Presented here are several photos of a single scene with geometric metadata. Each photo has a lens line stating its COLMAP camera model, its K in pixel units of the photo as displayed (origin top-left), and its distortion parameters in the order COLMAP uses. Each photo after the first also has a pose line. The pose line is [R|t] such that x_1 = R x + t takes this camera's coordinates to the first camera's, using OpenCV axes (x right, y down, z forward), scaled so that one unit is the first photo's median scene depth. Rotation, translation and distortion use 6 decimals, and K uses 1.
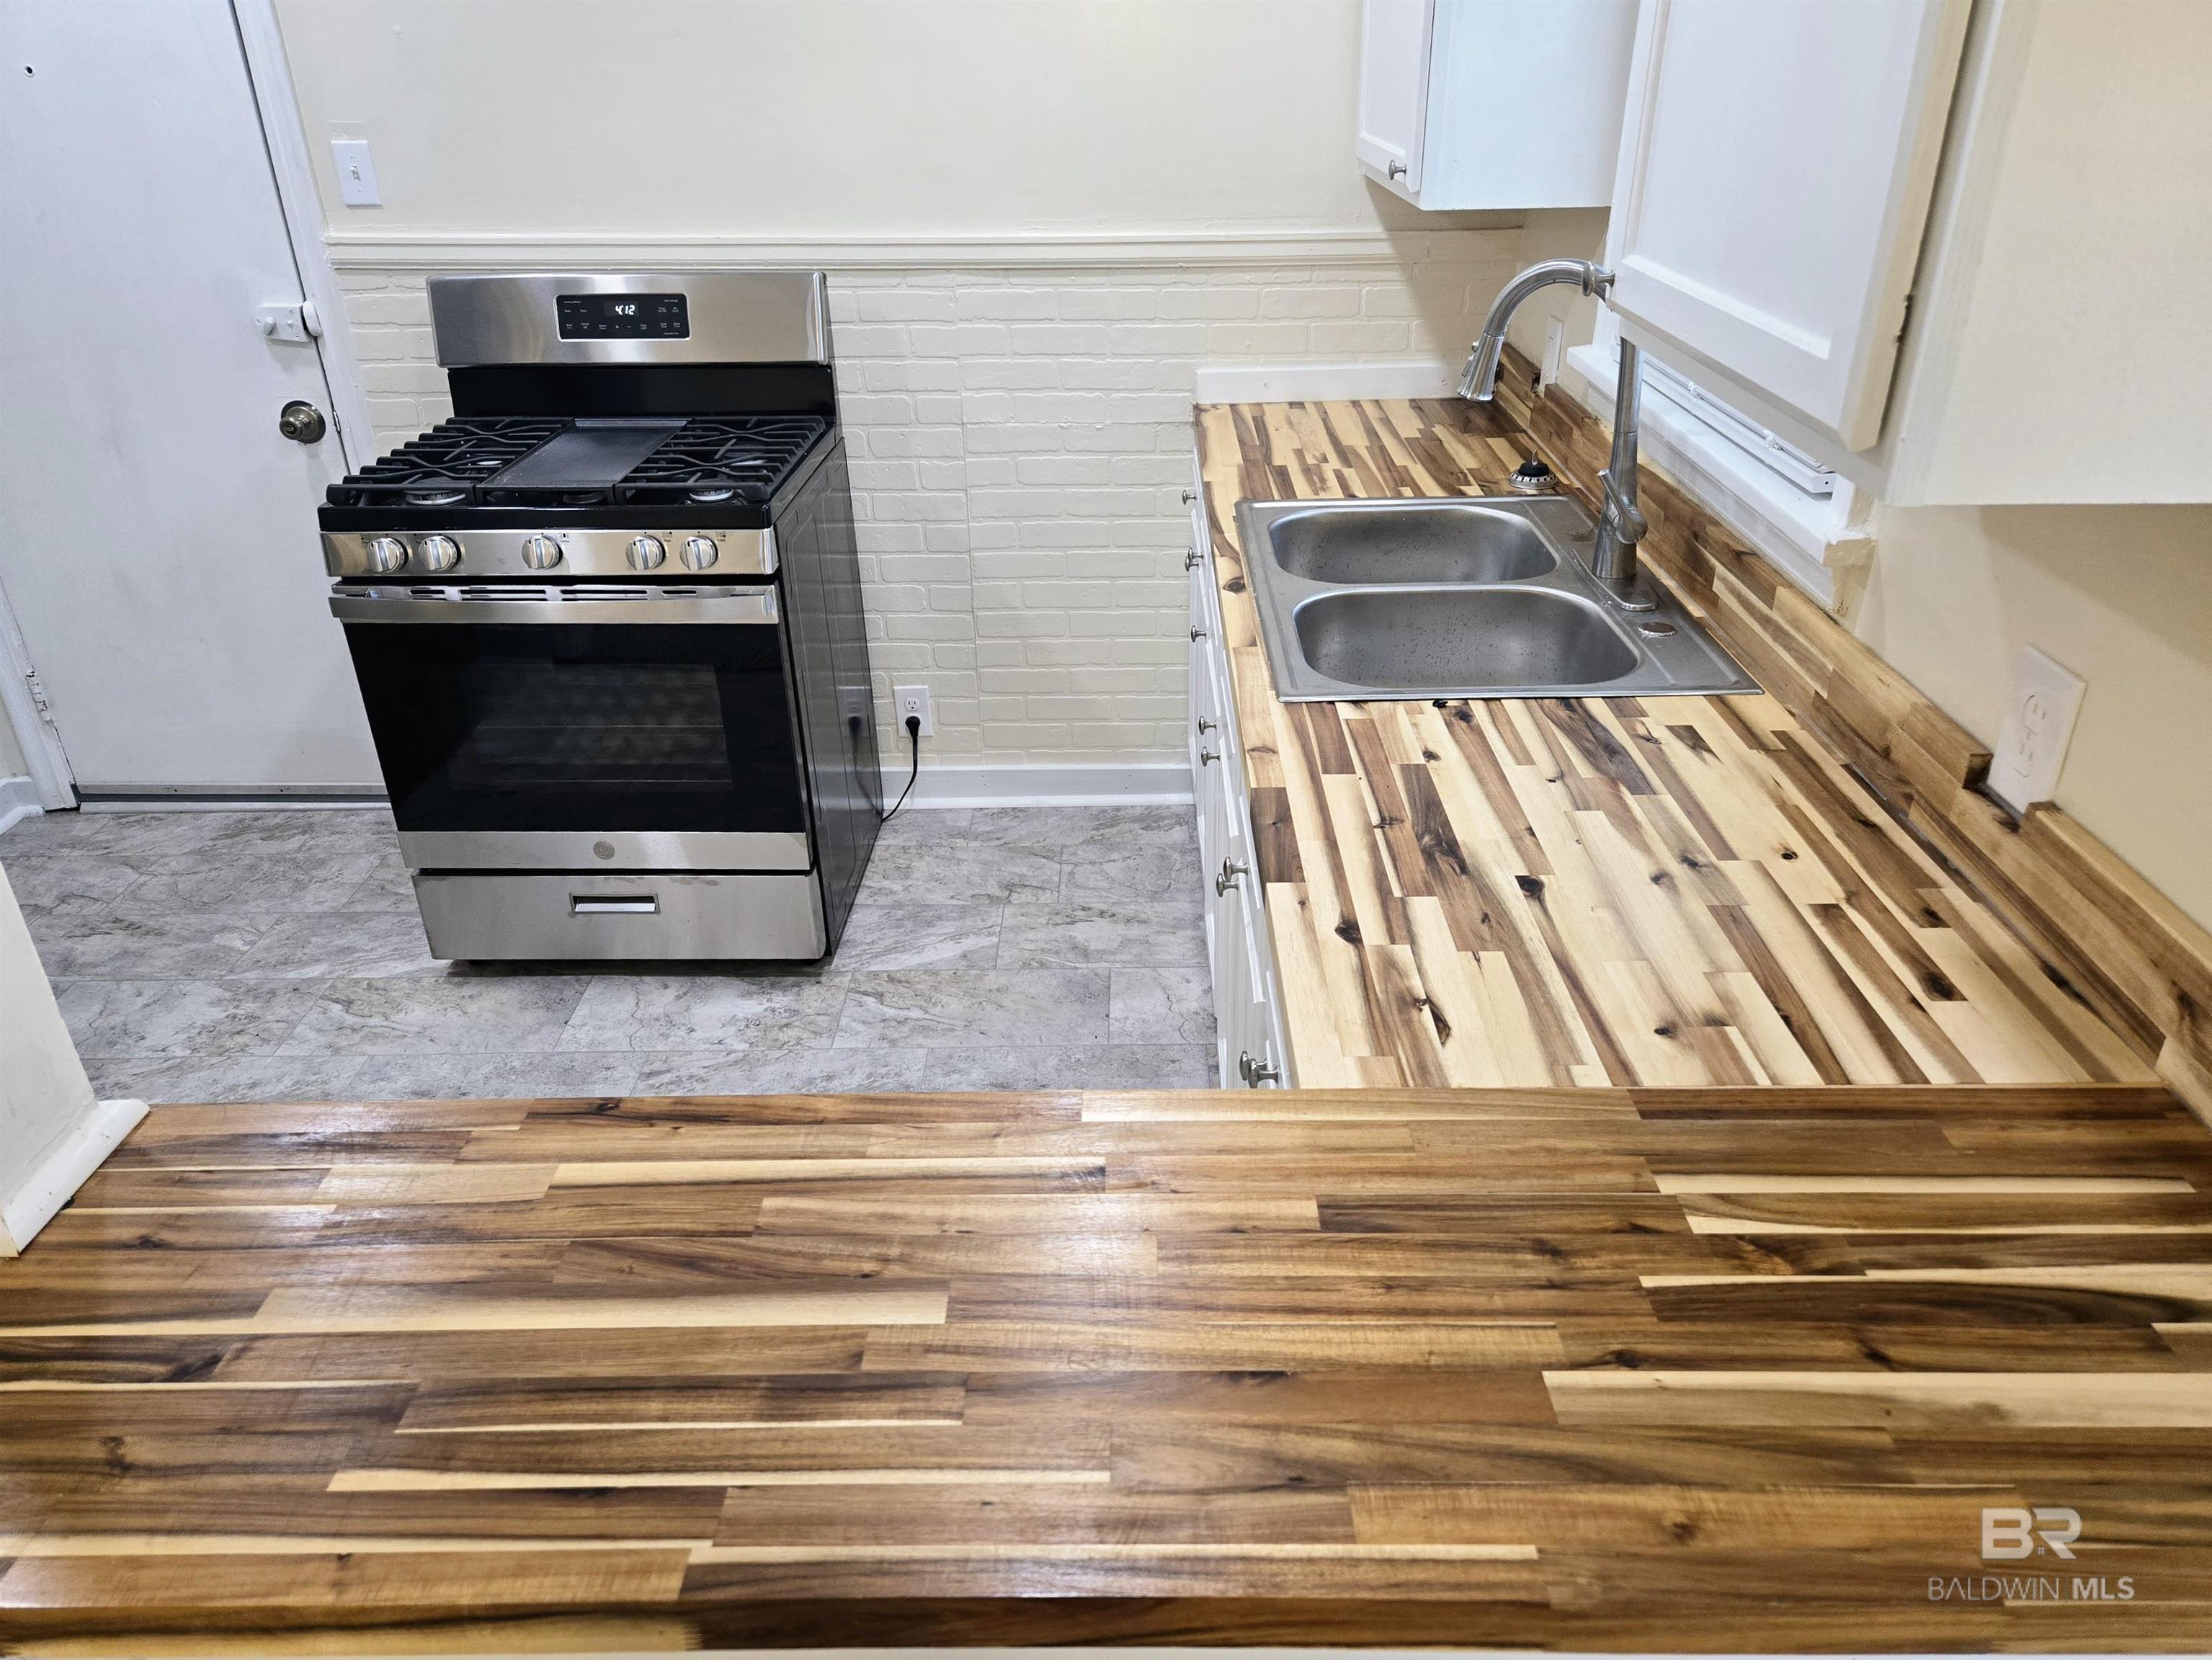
lens RADIAL K [[1507.0, 0, 1103.1], [0, 1507.0, 827.2], [0, 0, 1]] dist [0.066706, -0.048016]
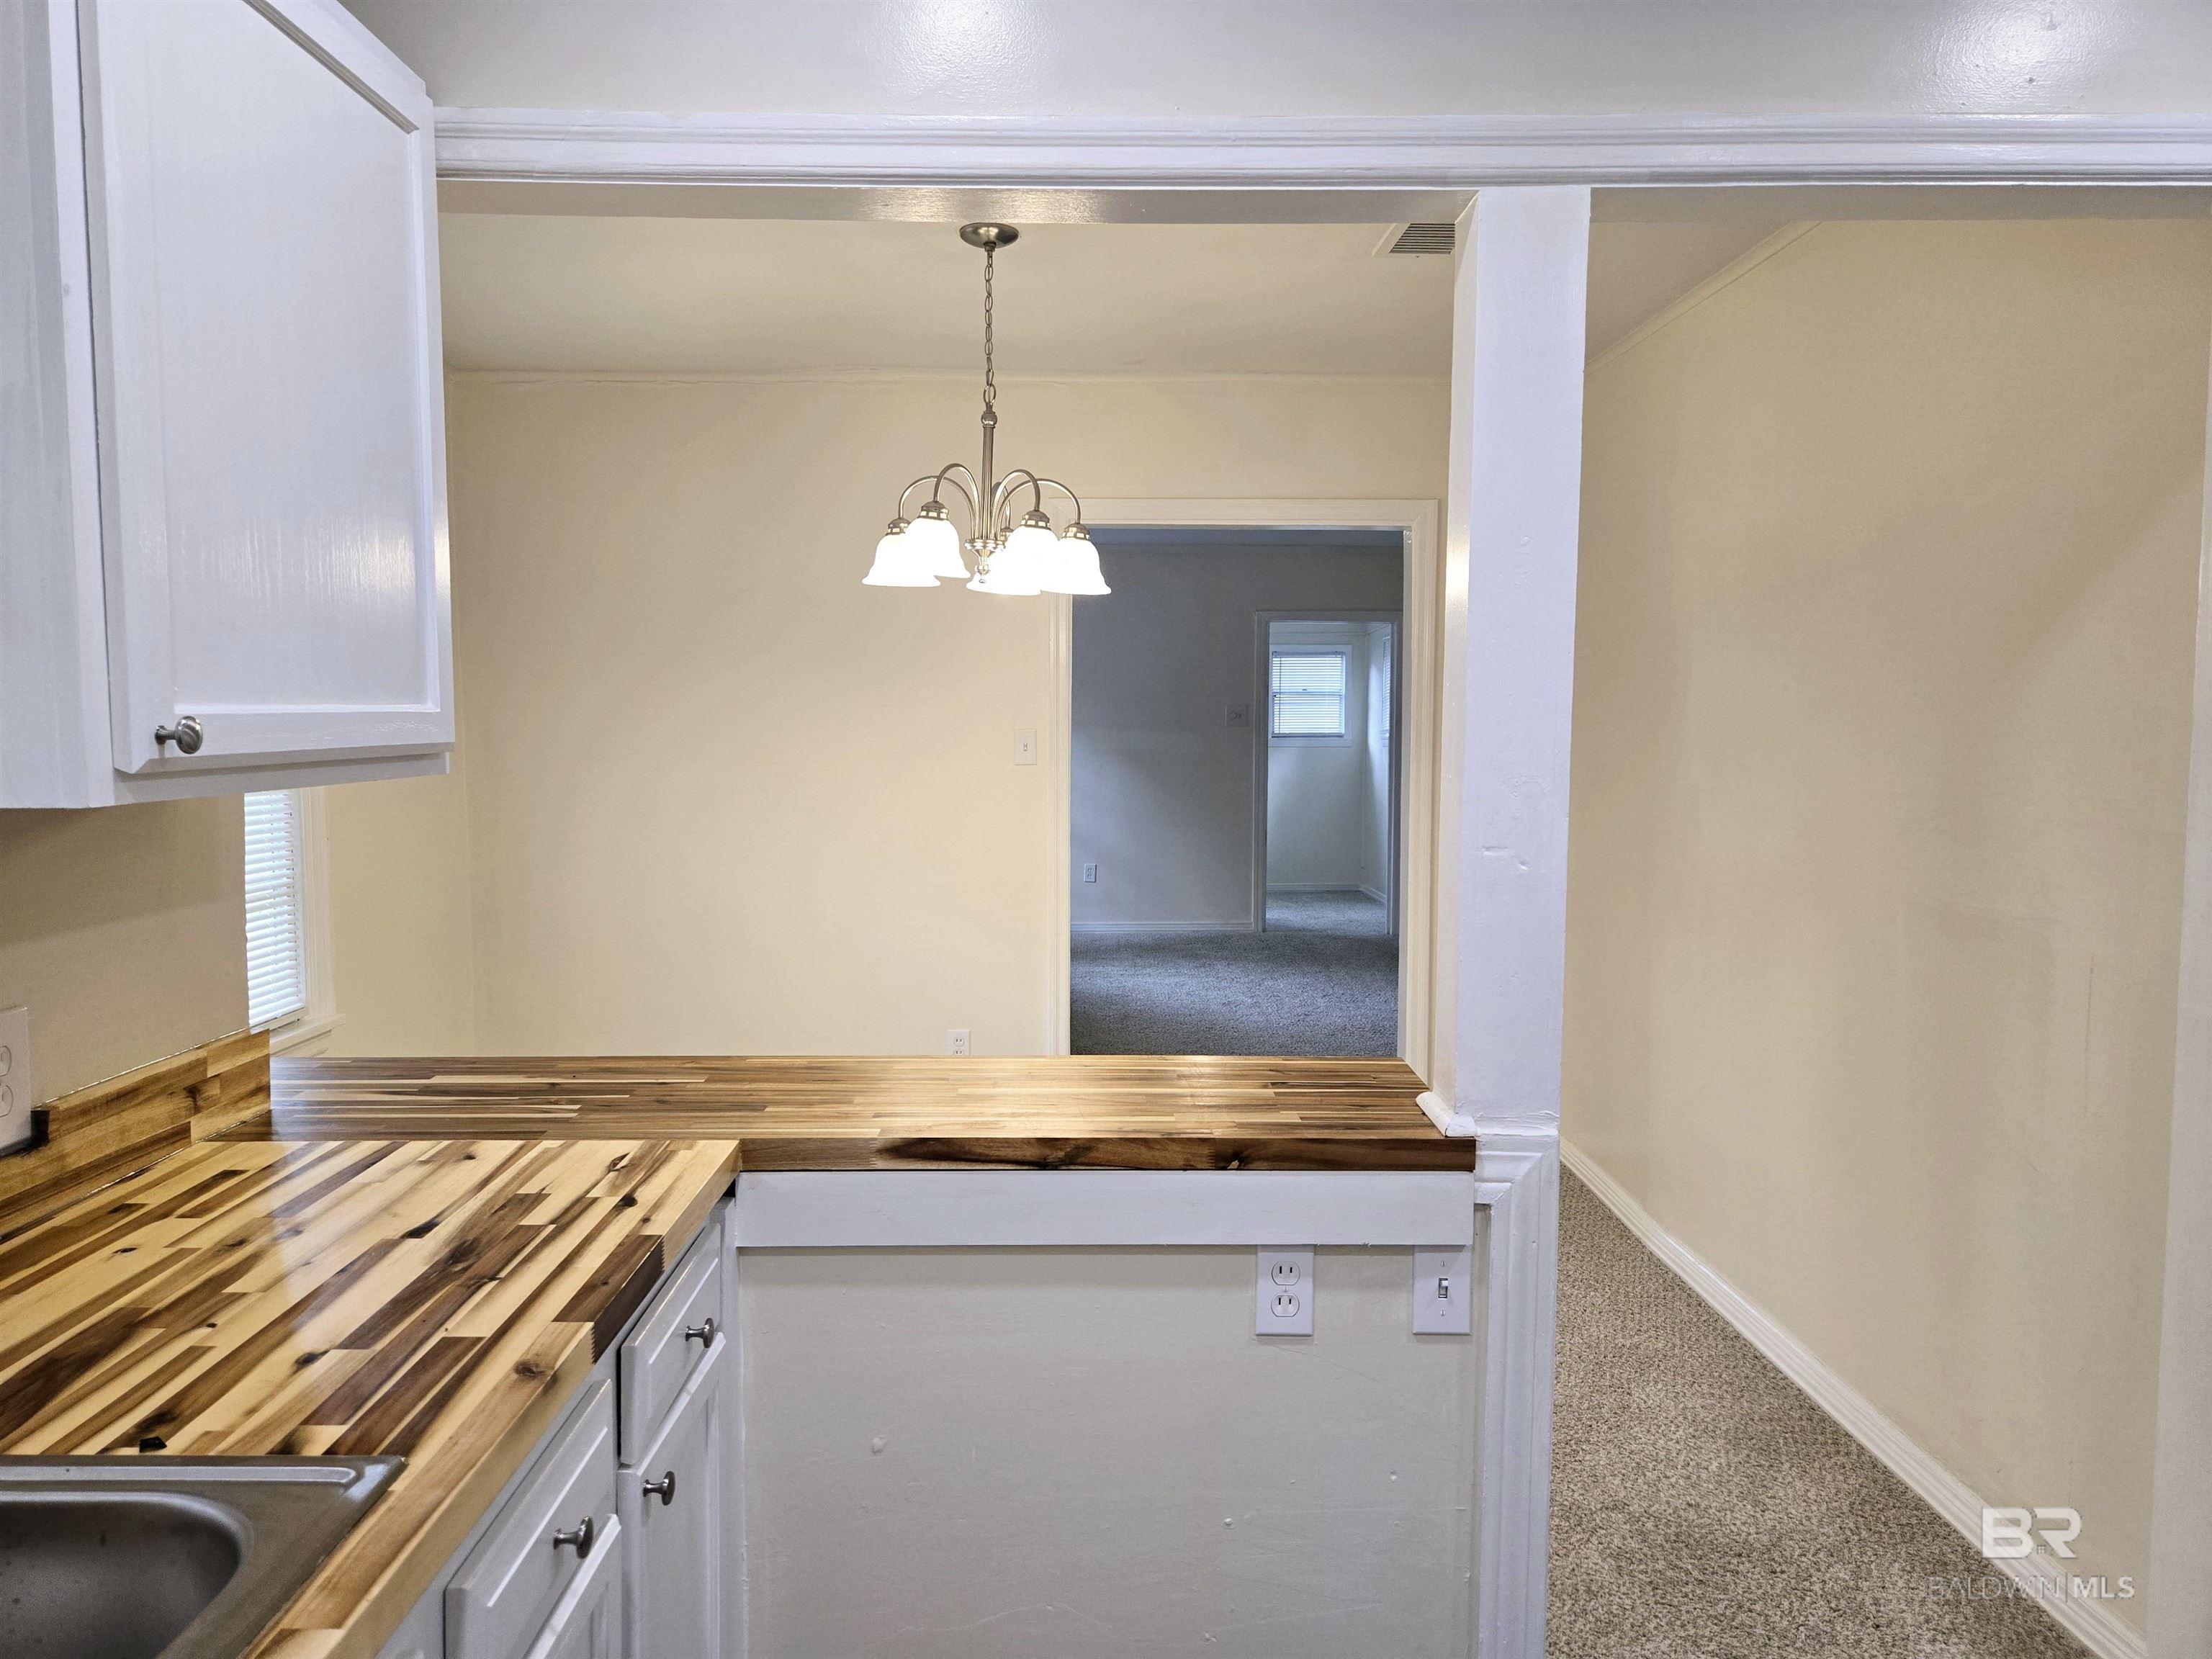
lens RADIAL K [[1477.1, 0, 1098.8], [0, 1477.1, 828.0], [0, 0, 1]] dist [0.068765, -0.055448]
pose [[-0.999606, 0.013457, -0.024645, -0.086776], [-0.001772, 0.845708, 0.533643, -0.381528], [0.028024, 0.533476, -0.845351, 0.872678]]
